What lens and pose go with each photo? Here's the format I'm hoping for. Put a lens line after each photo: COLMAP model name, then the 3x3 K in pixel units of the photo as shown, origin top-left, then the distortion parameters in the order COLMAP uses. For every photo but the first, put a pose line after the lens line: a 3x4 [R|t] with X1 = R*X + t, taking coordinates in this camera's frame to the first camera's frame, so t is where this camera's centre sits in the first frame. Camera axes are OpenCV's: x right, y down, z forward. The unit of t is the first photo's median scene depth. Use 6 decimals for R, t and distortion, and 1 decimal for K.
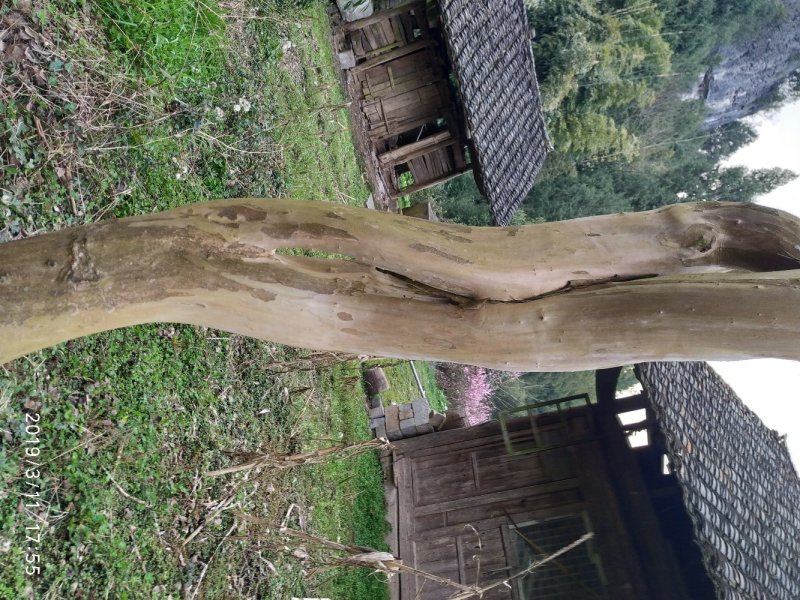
lens RADIAL K [[662.6, 0, 390.0], [0, 662.6, 302.4], [0, 0, 1]] dist [0.072778, -0.109880]
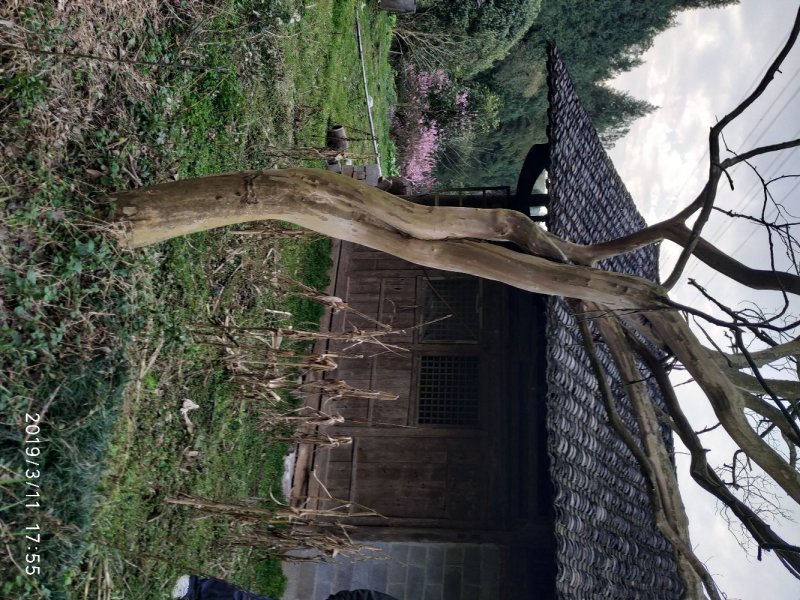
lens RADIAL K [[662.6, 0, 390.3], [0, 662.6, 299.7], [0, 0, 1]] dist [0.072778, -0.109880]
pose [[0.980860, 0.156016, 0.116504, -0.028737], [-0.189198, 0.905072, 0.380852, -0.108098], [-0.046026, -0.395605, 0.917267, -0.202124]]
